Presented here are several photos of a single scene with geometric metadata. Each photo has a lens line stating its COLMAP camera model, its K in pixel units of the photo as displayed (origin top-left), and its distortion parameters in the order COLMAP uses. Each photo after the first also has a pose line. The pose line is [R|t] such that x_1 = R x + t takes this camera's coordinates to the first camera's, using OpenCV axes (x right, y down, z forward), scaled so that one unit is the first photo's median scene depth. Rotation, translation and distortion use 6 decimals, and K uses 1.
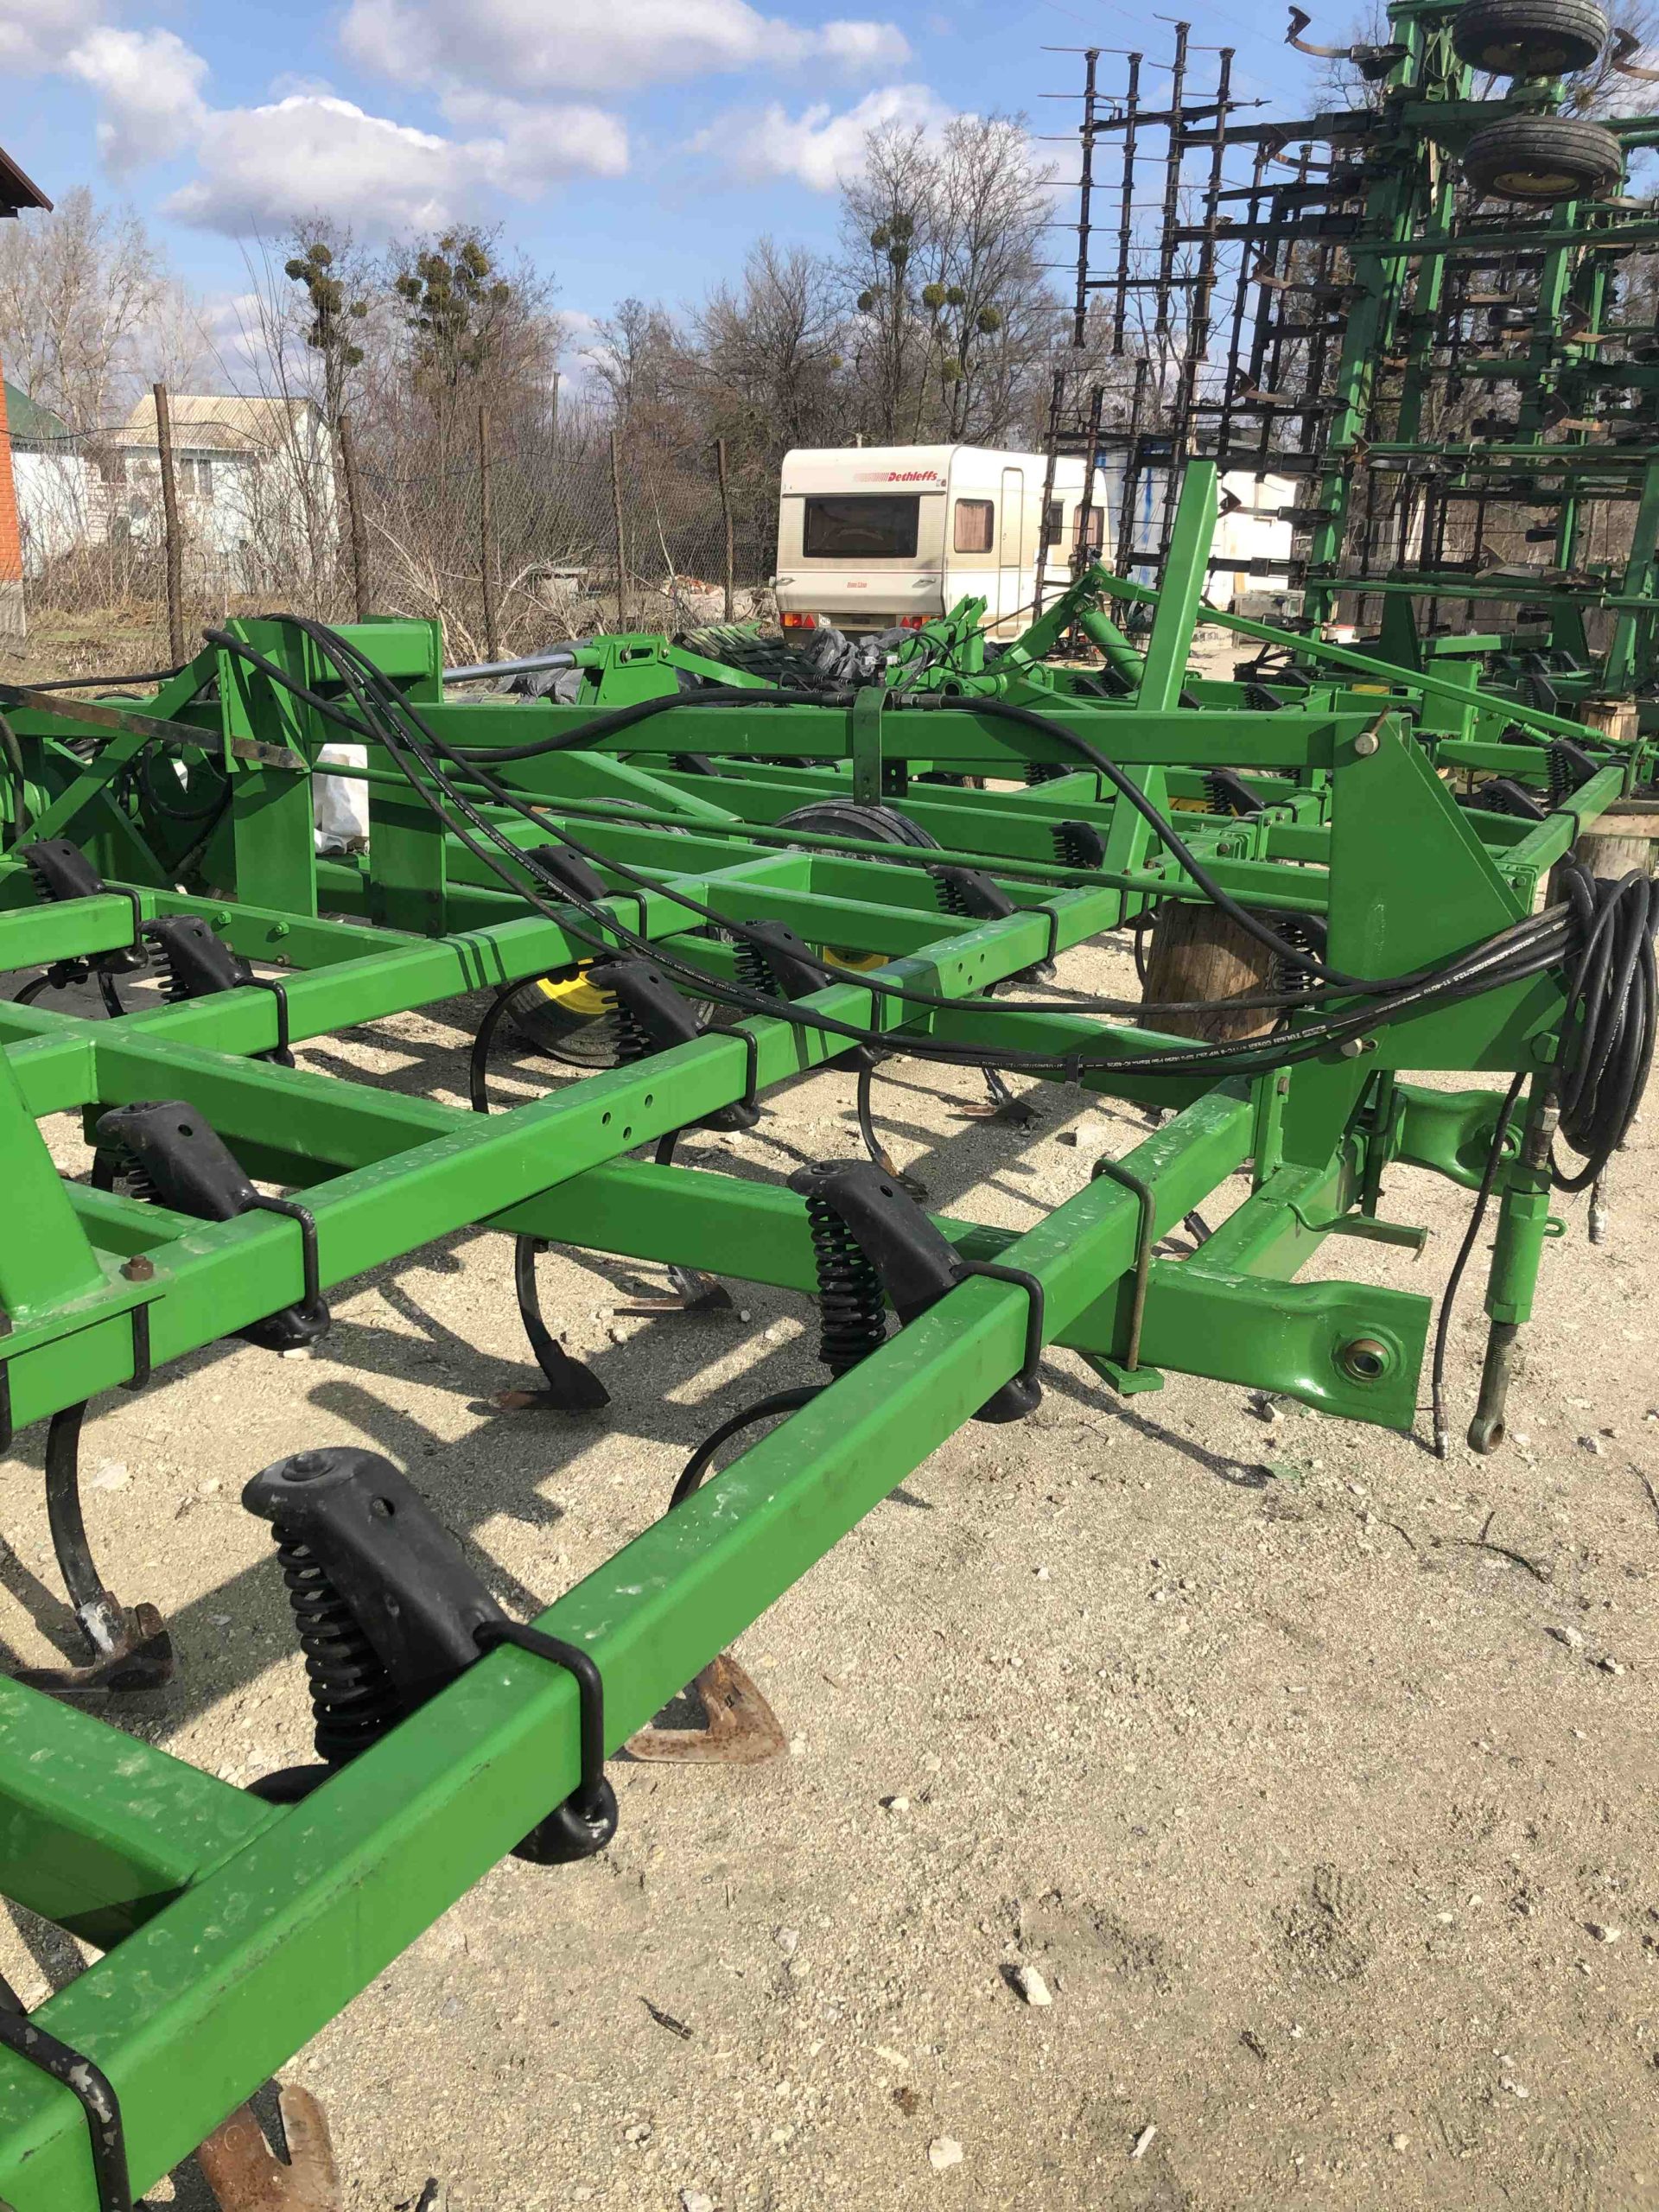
lens RADIAL K [[1812.1, 0, 838.8], [0, 1812.1, 1059.9], [0, 0, 1]] dist [0.025951, -0.019479]
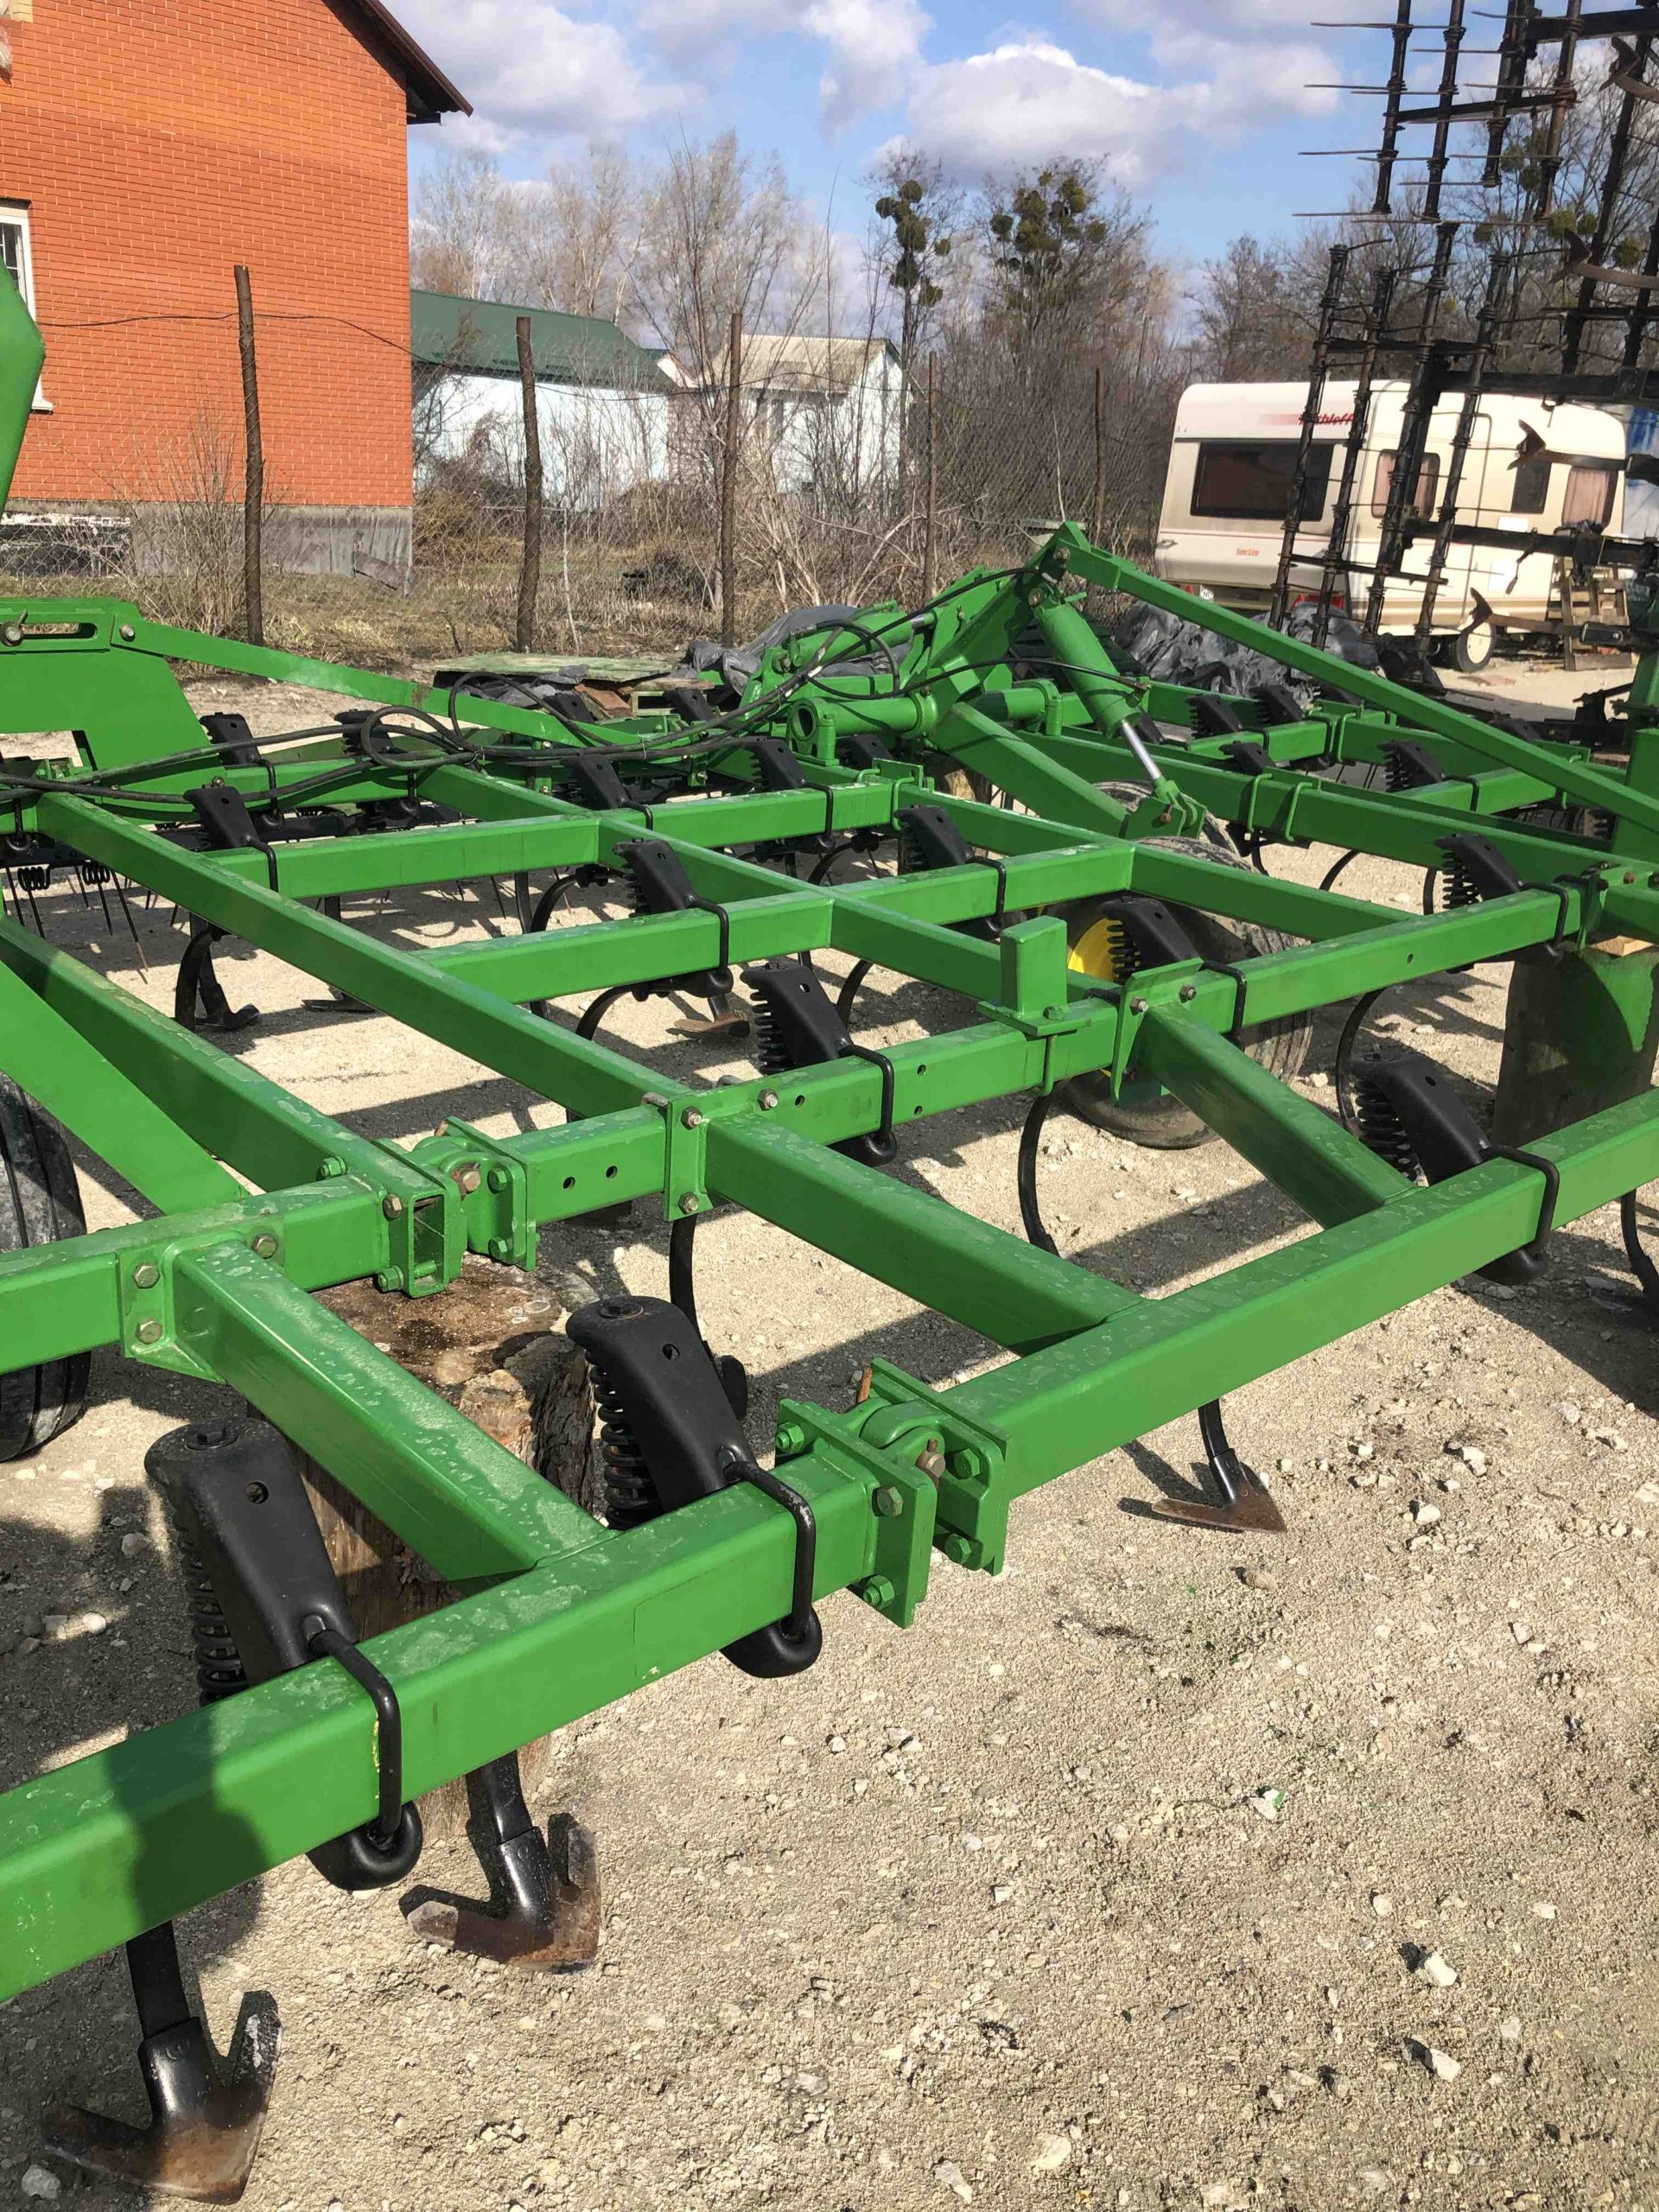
lens RADIAL K [[1812.1, 0, 829.9], [0, 1812.1, 1094.1], [0, 0, 1]] dist [0.025951, -0.019479]
pose [[0.945438, 0.136589, -0.295788, 0.125661], [-0.124823, 0.990459, 0.058397, -0.052984], [0.300943, -0.018289, 0.953467, 0.189845]]
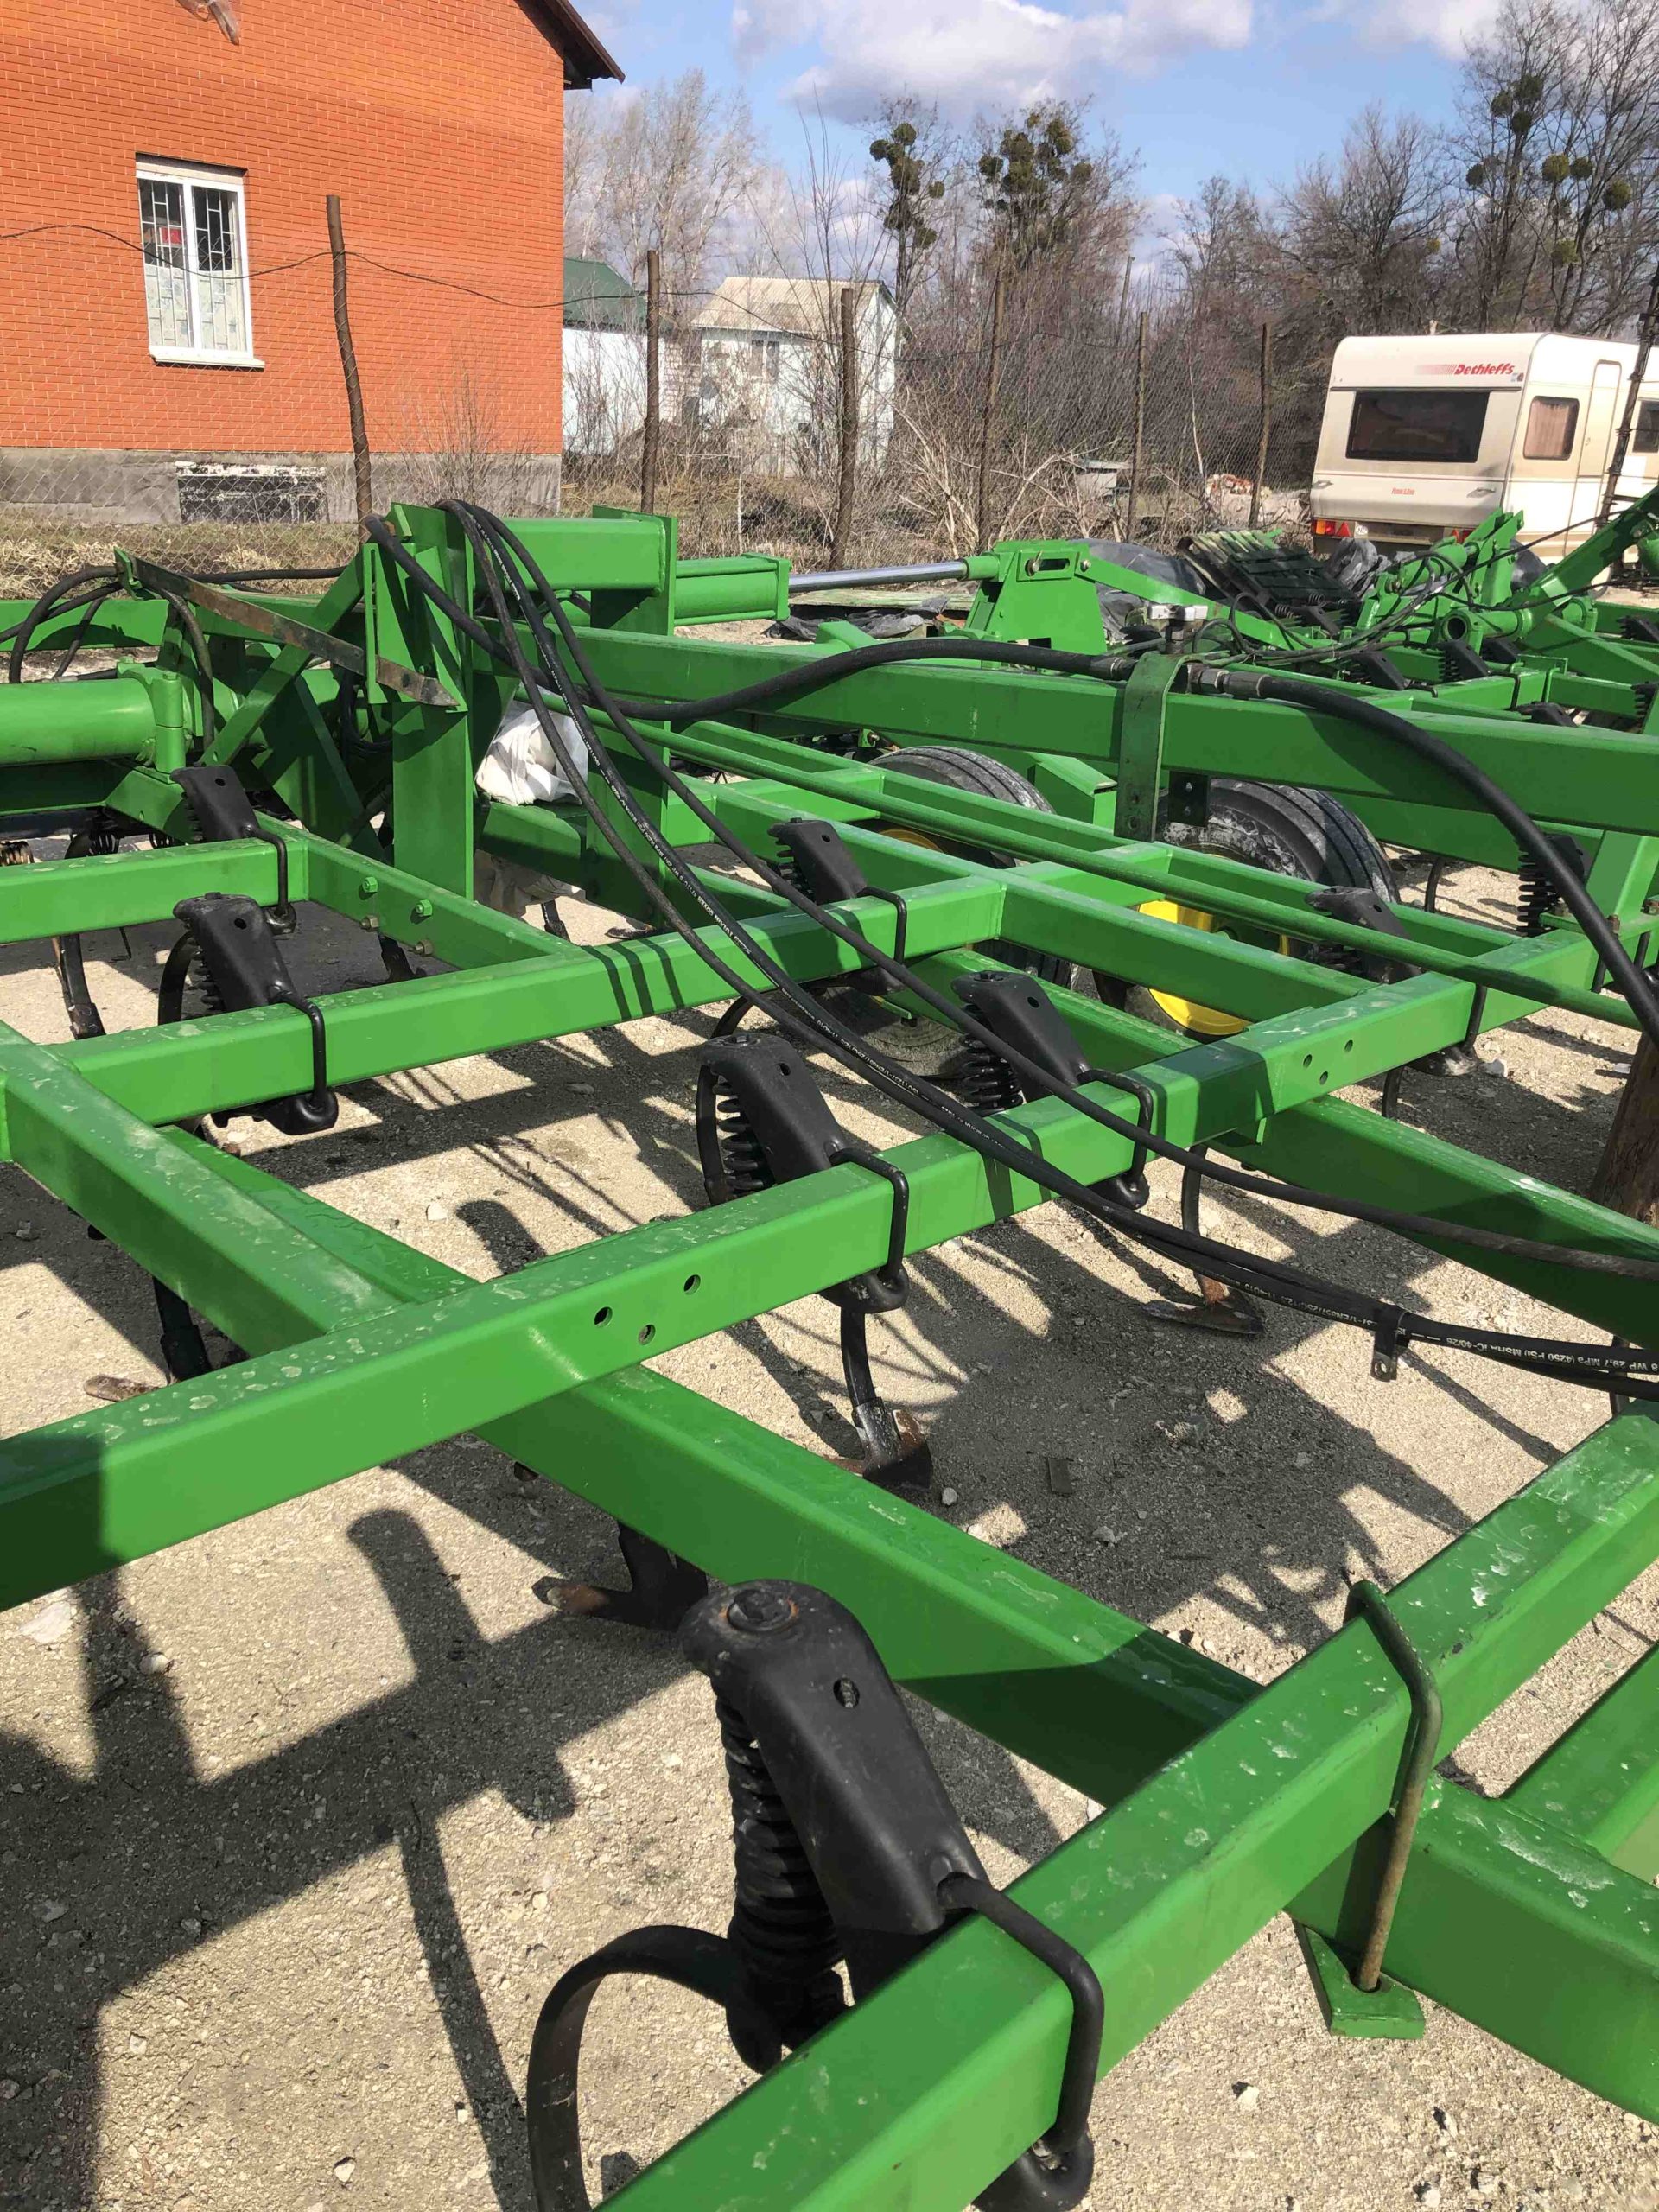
lens RADIAL K [[1812.1, 0, 840.4], [0, 1812.1, 1067.3], [0, 0, 1]] dist [0.025951, -0.019479]
pose [[0.957255, 0.123764, -0.261429, 0.016452], [-0.108733, 0.991514, 0.071258, -0.016733], [0.268030, -0.039786, 0.962589, 0.061498]]
